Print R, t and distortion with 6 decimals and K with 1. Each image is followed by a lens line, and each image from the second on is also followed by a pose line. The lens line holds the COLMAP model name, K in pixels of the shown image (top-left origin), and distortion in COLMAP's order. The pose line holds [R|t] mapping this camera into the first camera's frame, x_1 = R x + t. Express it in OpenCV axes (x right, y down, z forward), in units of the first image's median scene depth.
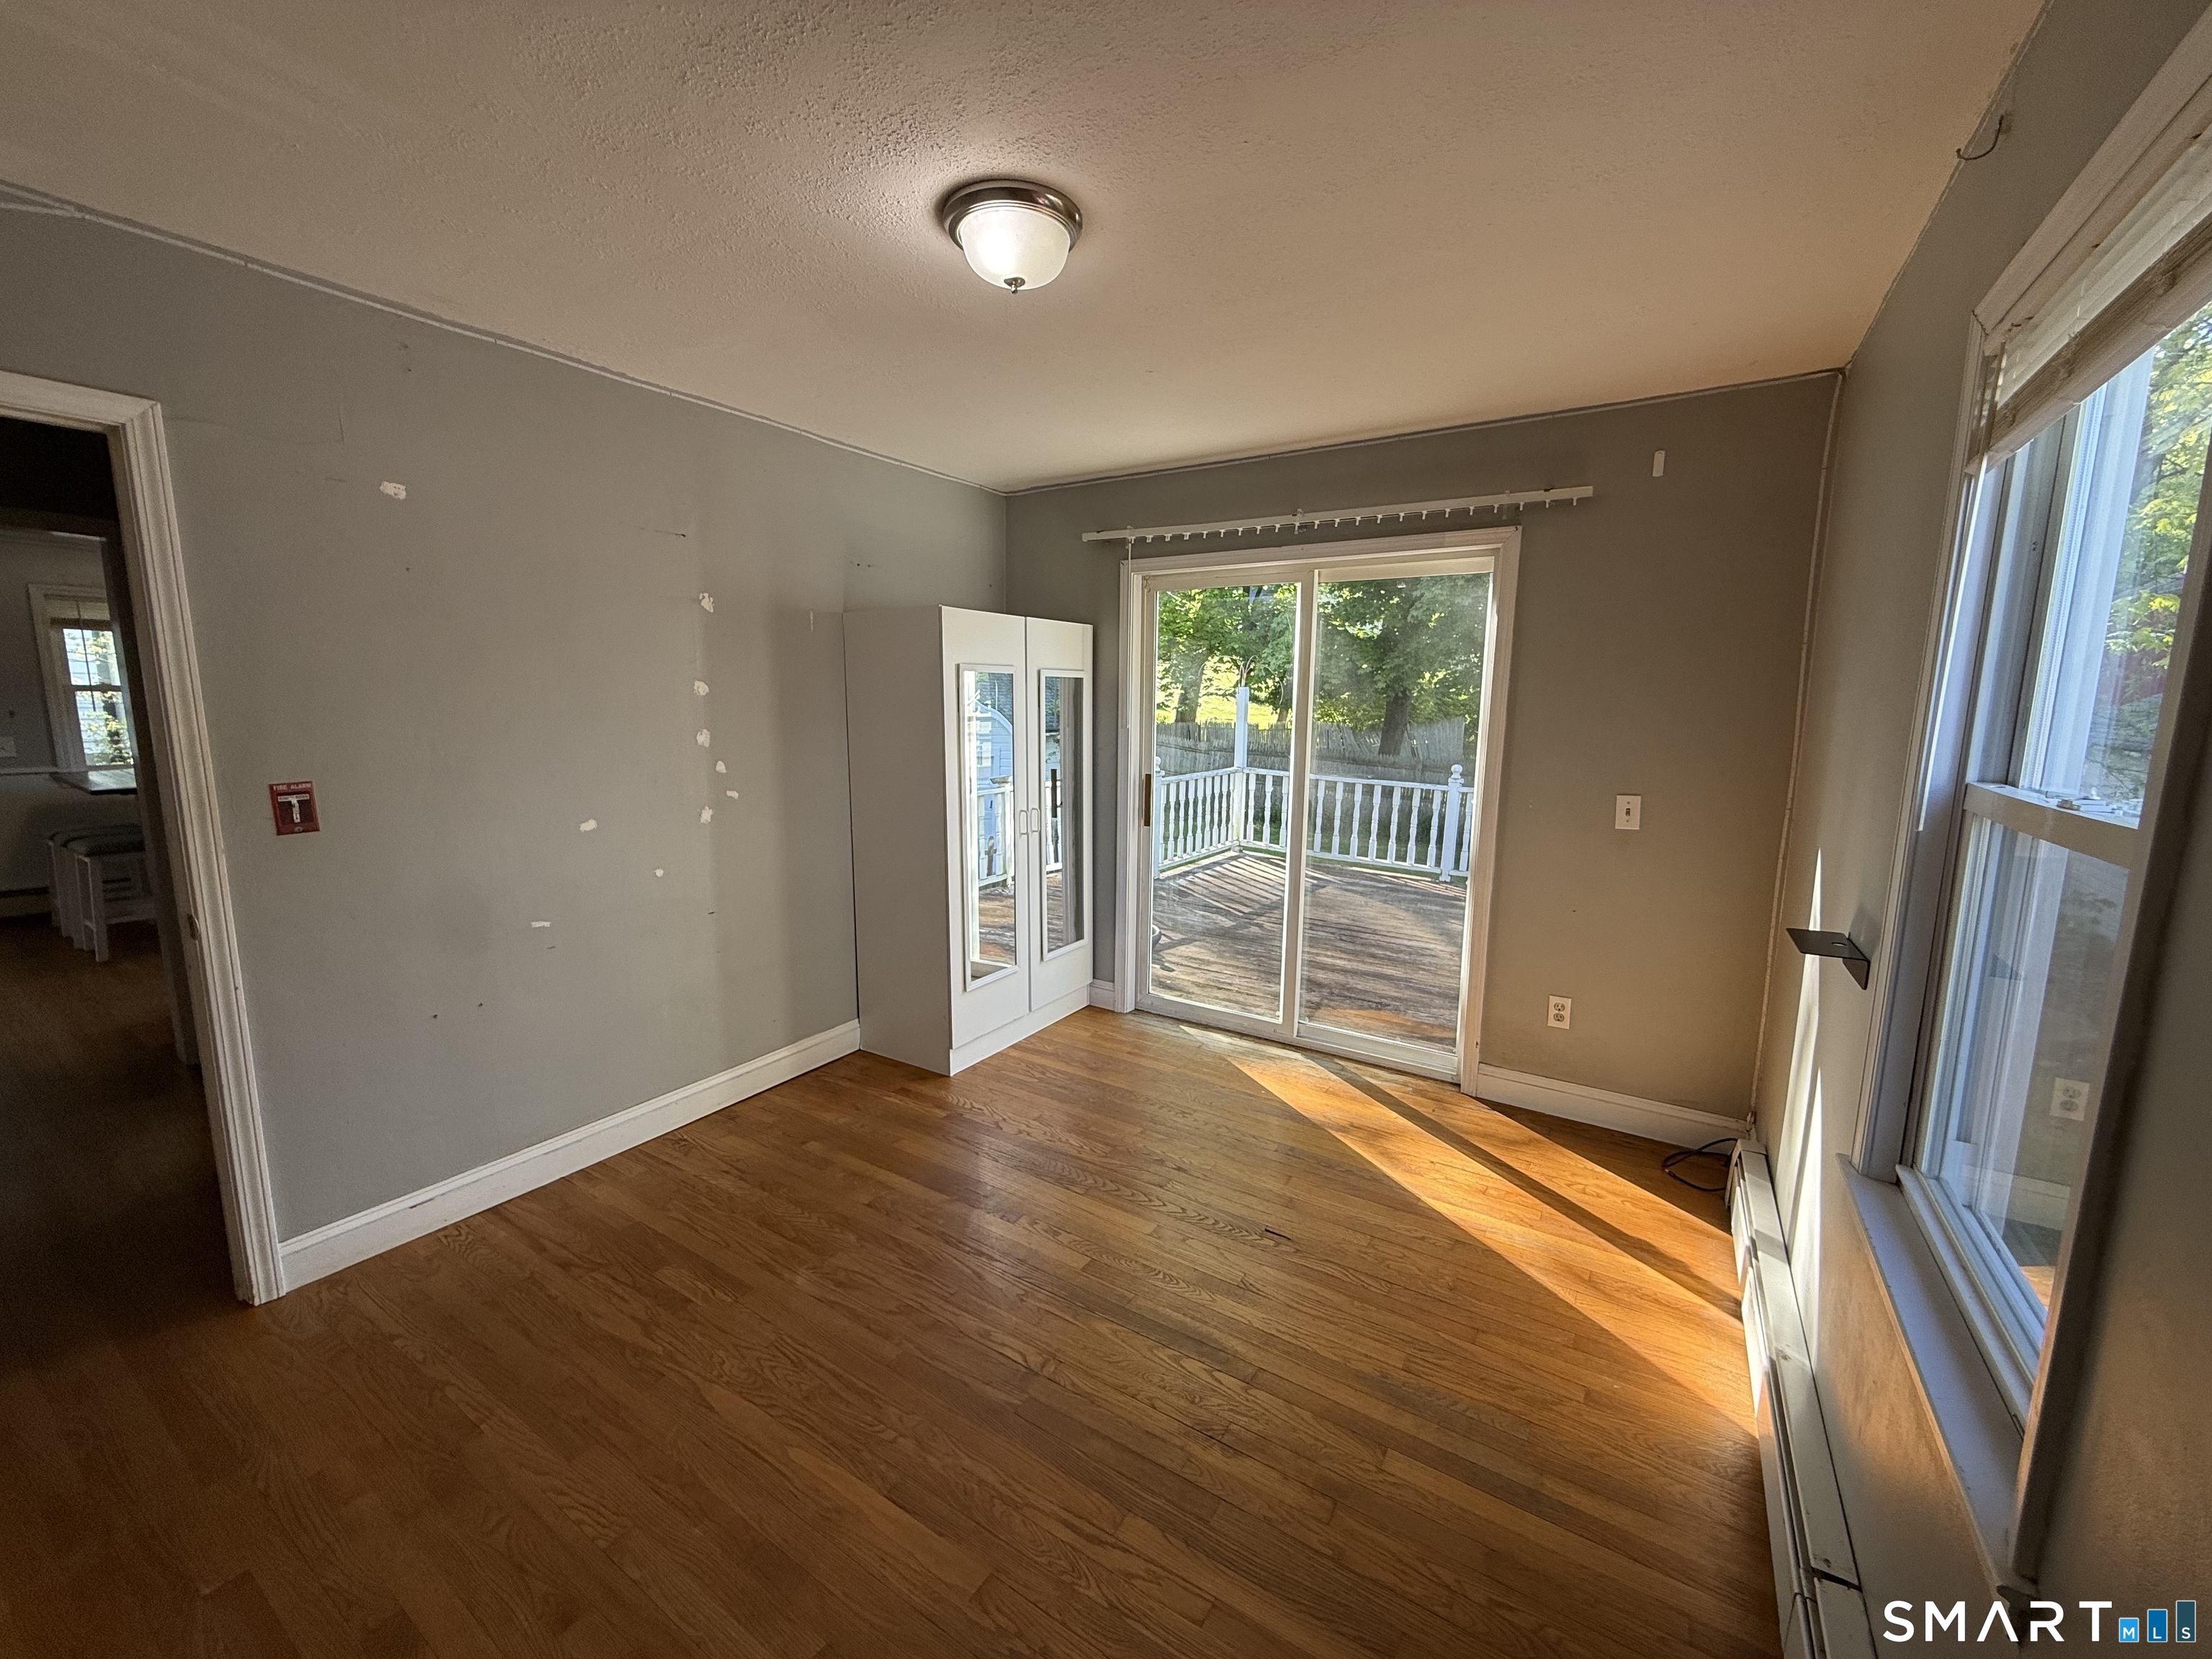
lens RADIAL K [[876.7, 0, 1089.7], [0, 876.7, 830.3], [0, 0, 1]] dist [-0.002402, 0.000232]
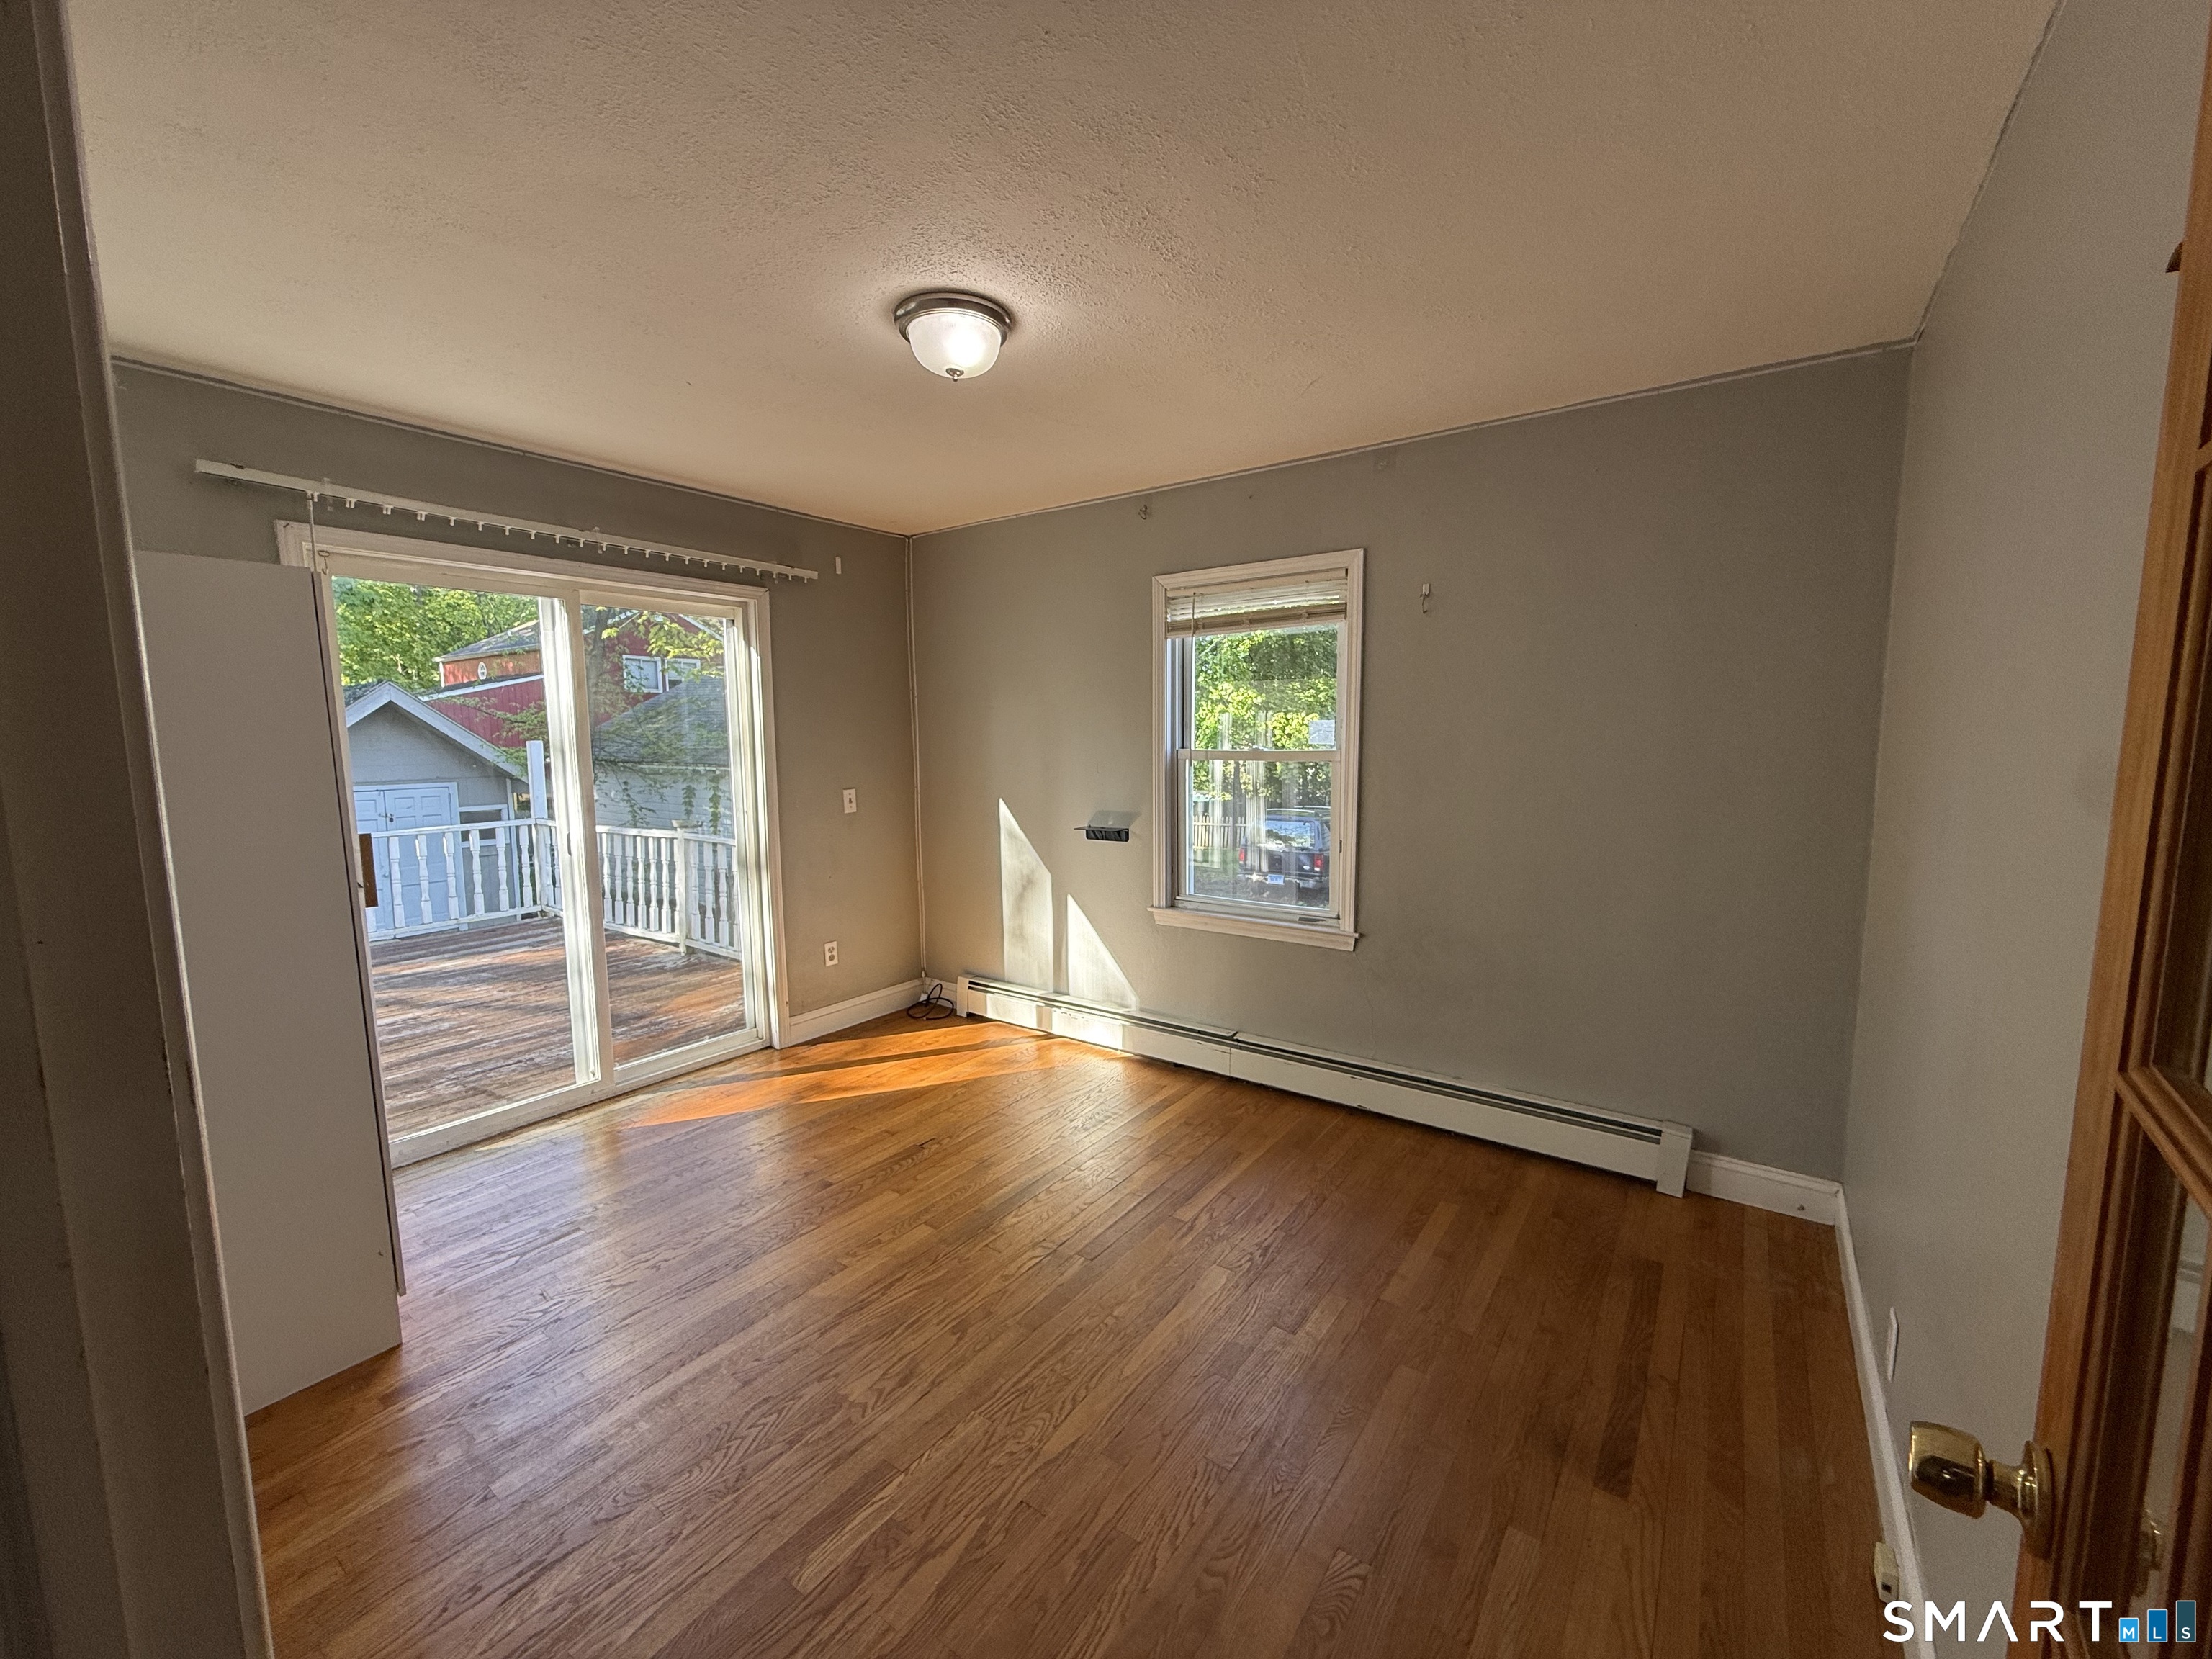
lens RADIAL K [[876.7, 0, 1106.3], [0, 876.7, 829.5], [0, 0, 1]] dist [-0.002402, 0.000232]
pose [[0.047109, -0.121777, 0.991439, -0.773120], [0.157234, 0.981071, 0.113033, -0.068076], [-0.986437, 0.150563, 0.065365, 0.469589]]
